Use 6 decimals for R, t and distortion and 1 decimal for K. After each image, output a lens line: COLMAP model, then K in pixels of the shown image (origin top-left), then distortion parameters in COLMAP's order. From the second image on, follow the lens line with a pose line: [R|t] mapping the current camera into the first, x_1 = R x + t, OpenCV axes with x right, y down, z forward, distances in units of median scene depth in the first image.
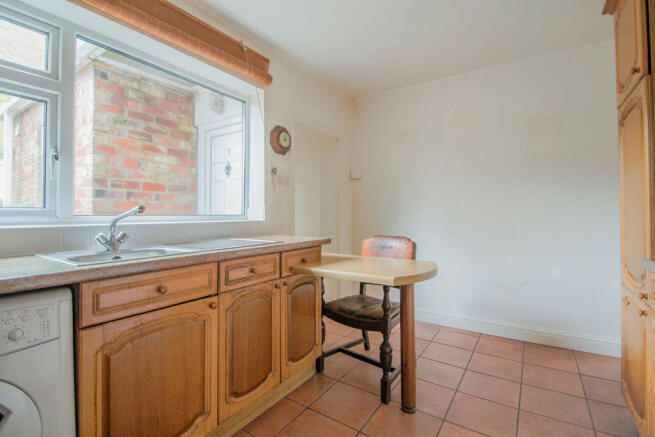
lens RADIAL K [[303.3, 0, 327.7], [0, 303.3, 213.4], [0, 0, 1]] dist [-0.000375, -0.000221]
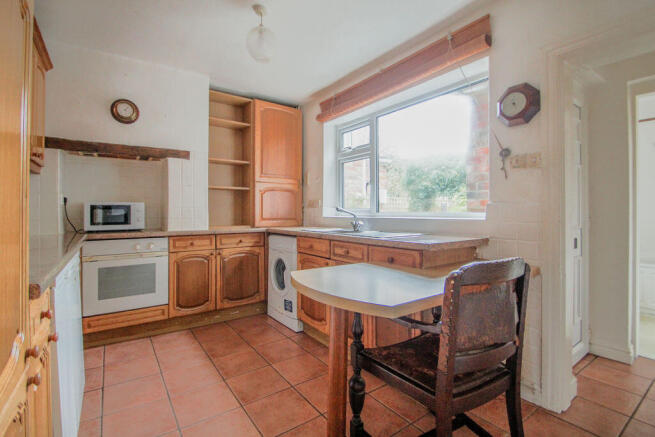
lens RADIAL K [[303.3, 0, 326.6], [0, 303.3, 215.0], [0, 0, 1]] dist [-0.000375, -0.000221]
pose [[-0.337993, 0.013037, -0.941058, 0.813942], [0.005886, 0.999914, 0.011738, -0.000313], [0.941130, -0.001572, -0.338041, 1.023635]]
